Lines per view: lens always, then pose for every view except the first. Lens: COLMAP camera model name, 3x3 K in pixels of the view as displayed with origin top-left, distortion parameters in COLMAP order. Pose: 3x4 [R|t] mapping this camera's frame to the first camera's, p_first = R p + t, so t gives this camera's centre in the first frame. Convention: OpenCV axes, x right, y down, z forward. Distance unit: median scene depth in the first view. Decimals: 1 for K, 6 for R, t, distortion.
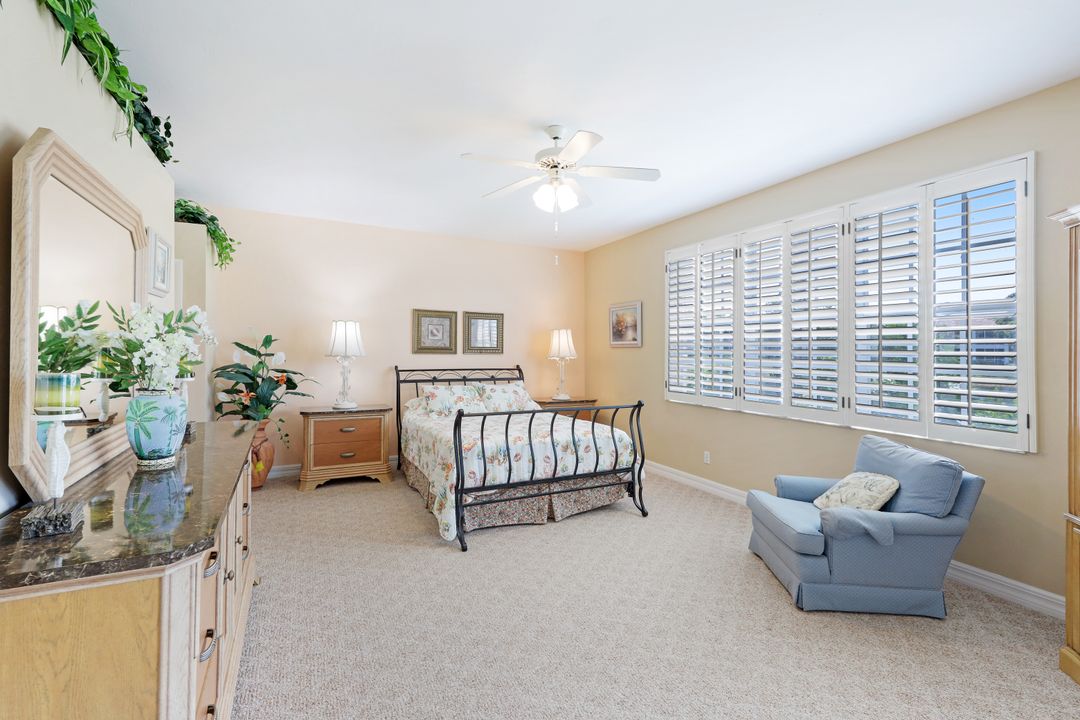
lens RADIAL K [[445.6, 0, 534.3], [0, 445.6, 353.4], [0, 0, 1]] dist [0.000458, -0.000083]
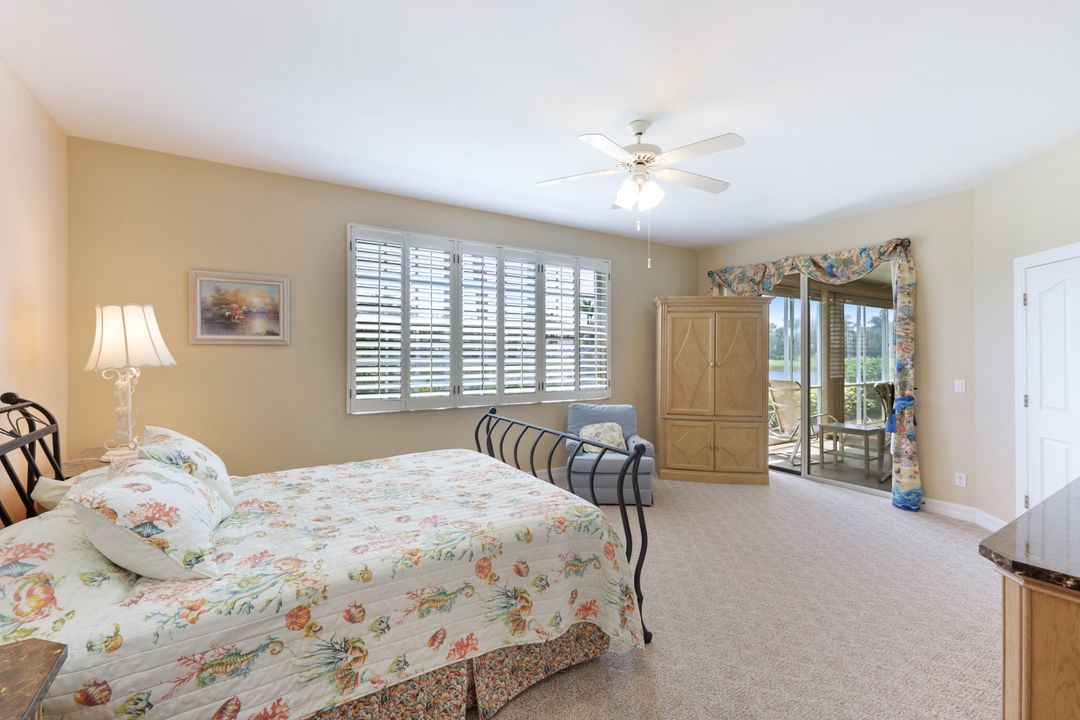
lens RADIAL K [[445.6, 0, 534.3], [0, 445.6, 353.4], [0, 0, 1]] dist [0.000458, -0.000083]
pose [[-0.052904, -0.012938, 0.998516, -0.556442], [-0.005816, 0.999903, 0.012648, -0.014556], [-0.998583, -0.005138, -0.052974, 0.798587]]
